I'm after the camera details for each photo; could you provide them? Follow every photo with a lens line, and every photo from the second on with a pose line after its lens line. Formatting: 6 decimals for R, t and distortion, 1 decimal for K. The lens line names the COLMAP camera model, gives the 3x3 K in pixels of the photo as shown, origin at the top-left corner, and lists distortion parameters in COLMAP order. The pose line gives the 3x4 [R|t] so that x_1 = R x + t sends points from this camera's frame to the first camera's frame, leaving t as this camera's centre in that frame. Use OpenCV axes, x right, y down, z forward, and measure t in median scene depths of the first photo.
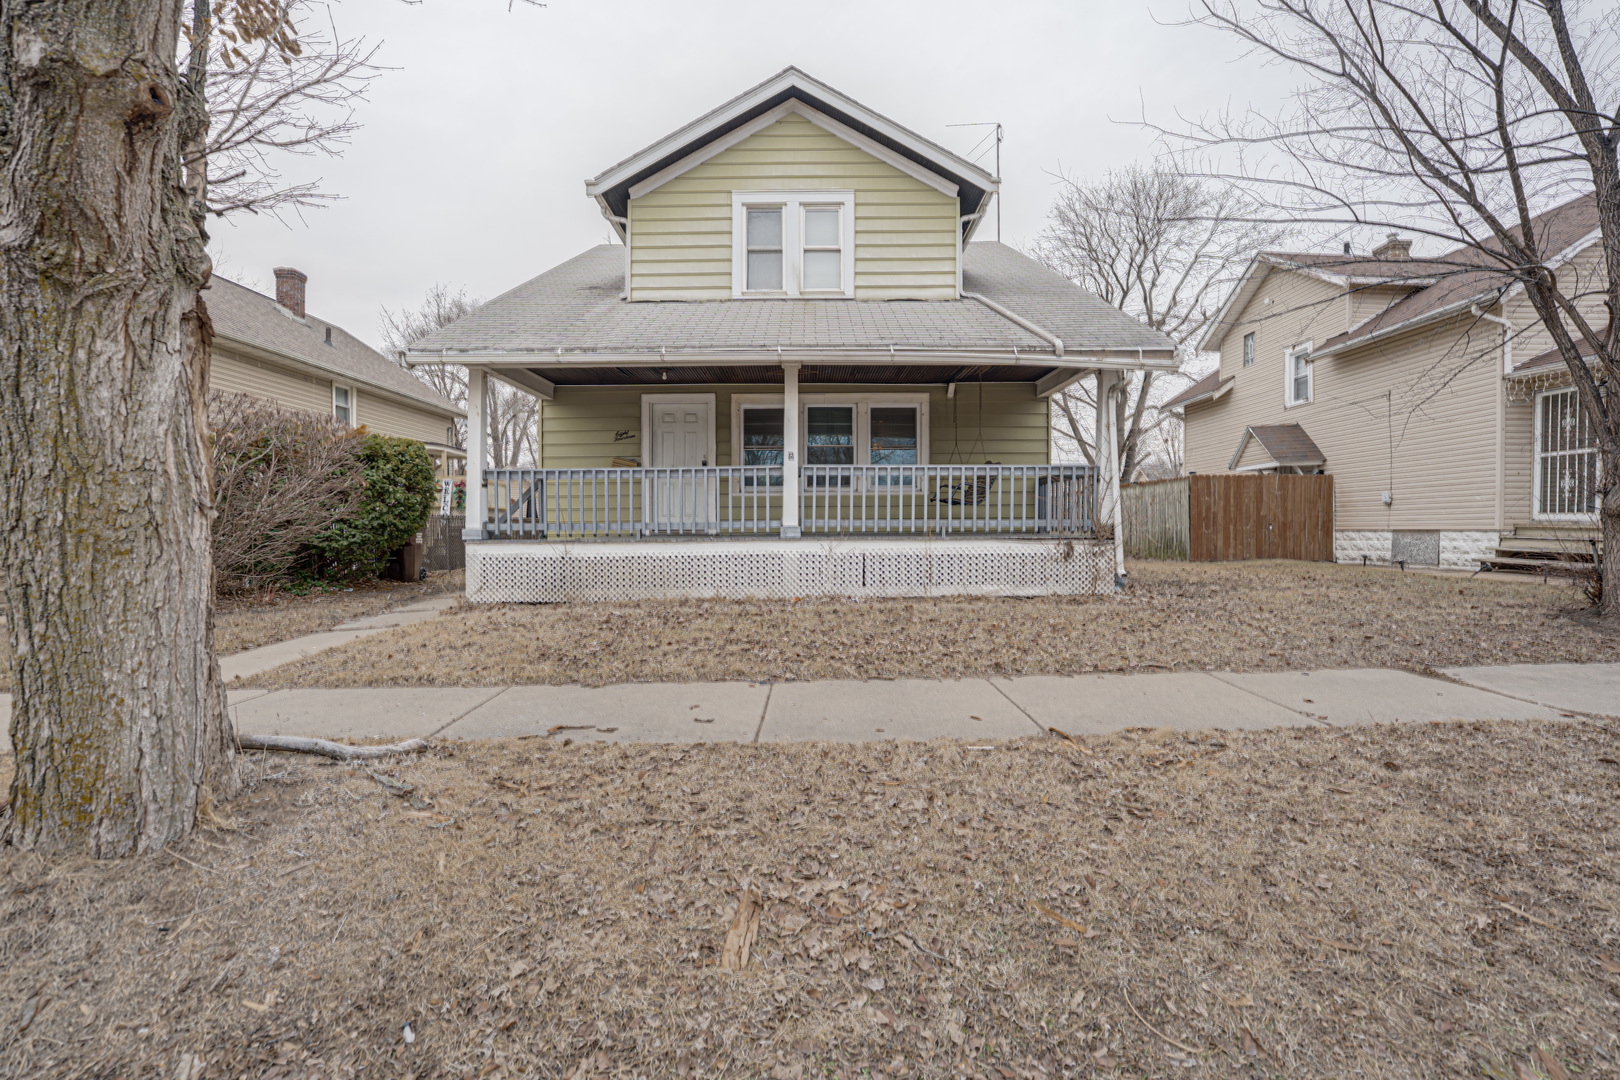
lens RADIAL K [[651.5, 0, 810.0], [0, 651.5, 540.0], [0, 0, 1]] dist [-0.020826, 0.000079]
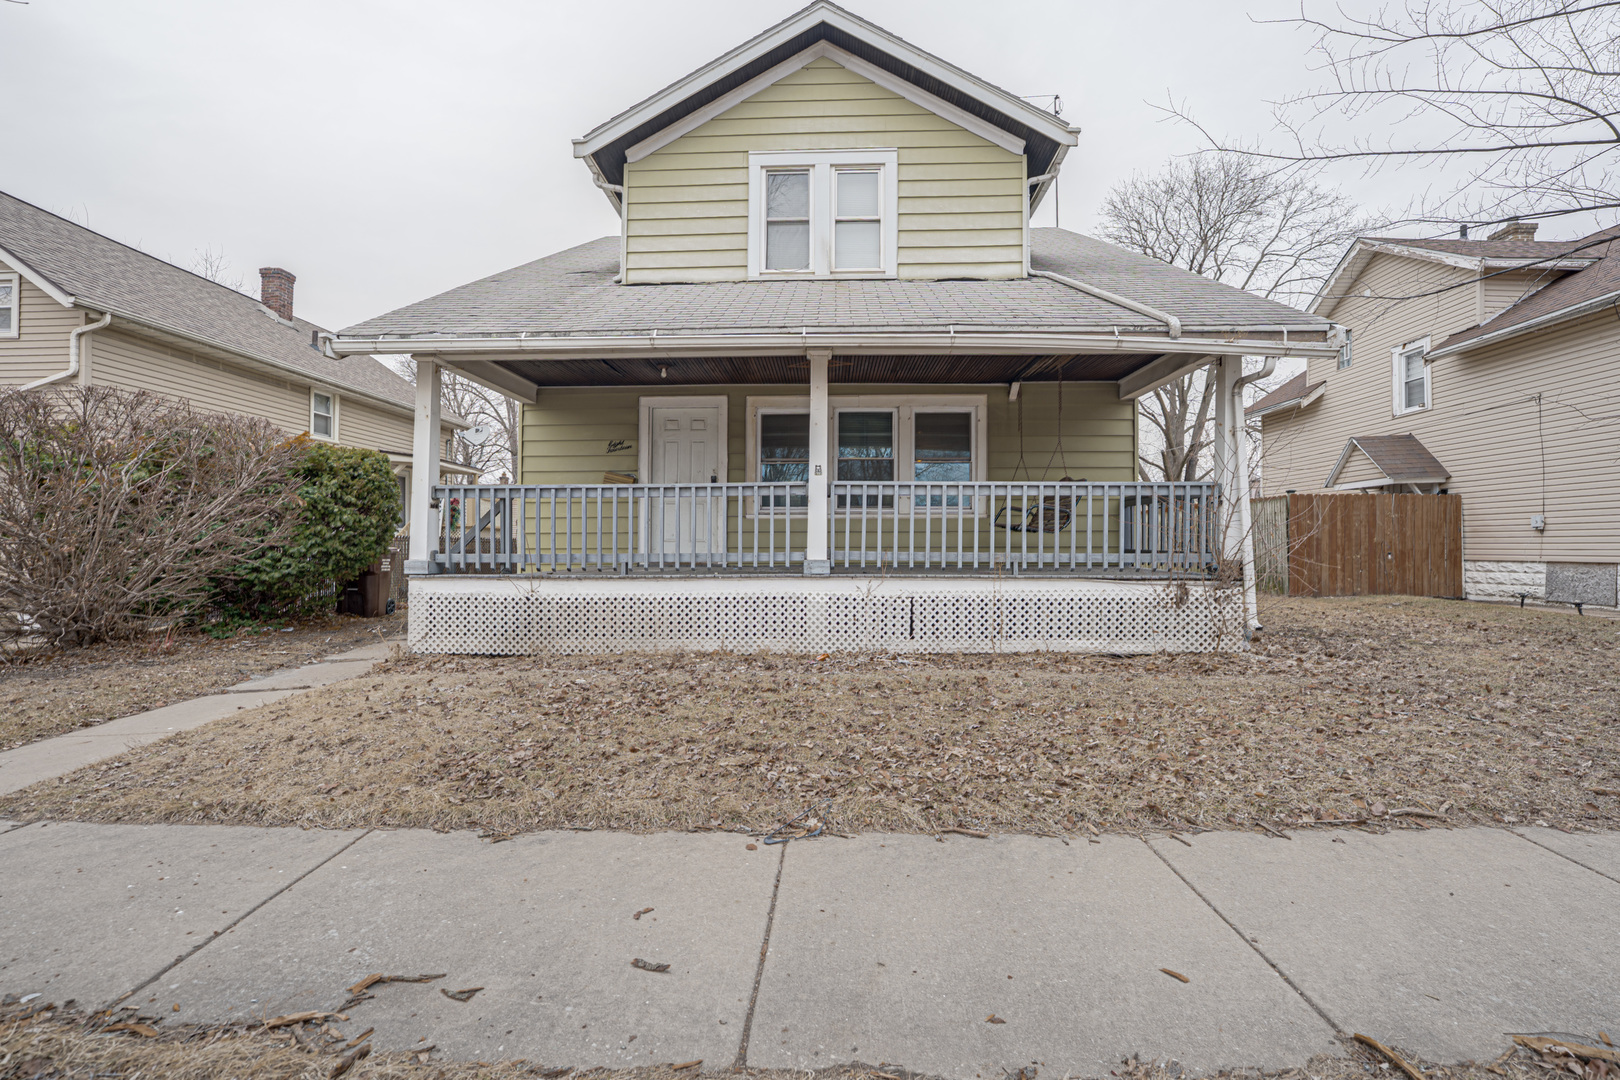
lens RADIAL K [[651.5, 0, 810.0], [0, 651.5, 540.0], [0, 0, 1]] dist [-0.020826, 0.000079]
pose [[0.999155, 0.005637, -0.040724, -0.005843], [-0.006640, 0.999677, -0.024534, -0.022142], [0.040573, 0.024784, 0.998869, 0.189725]]
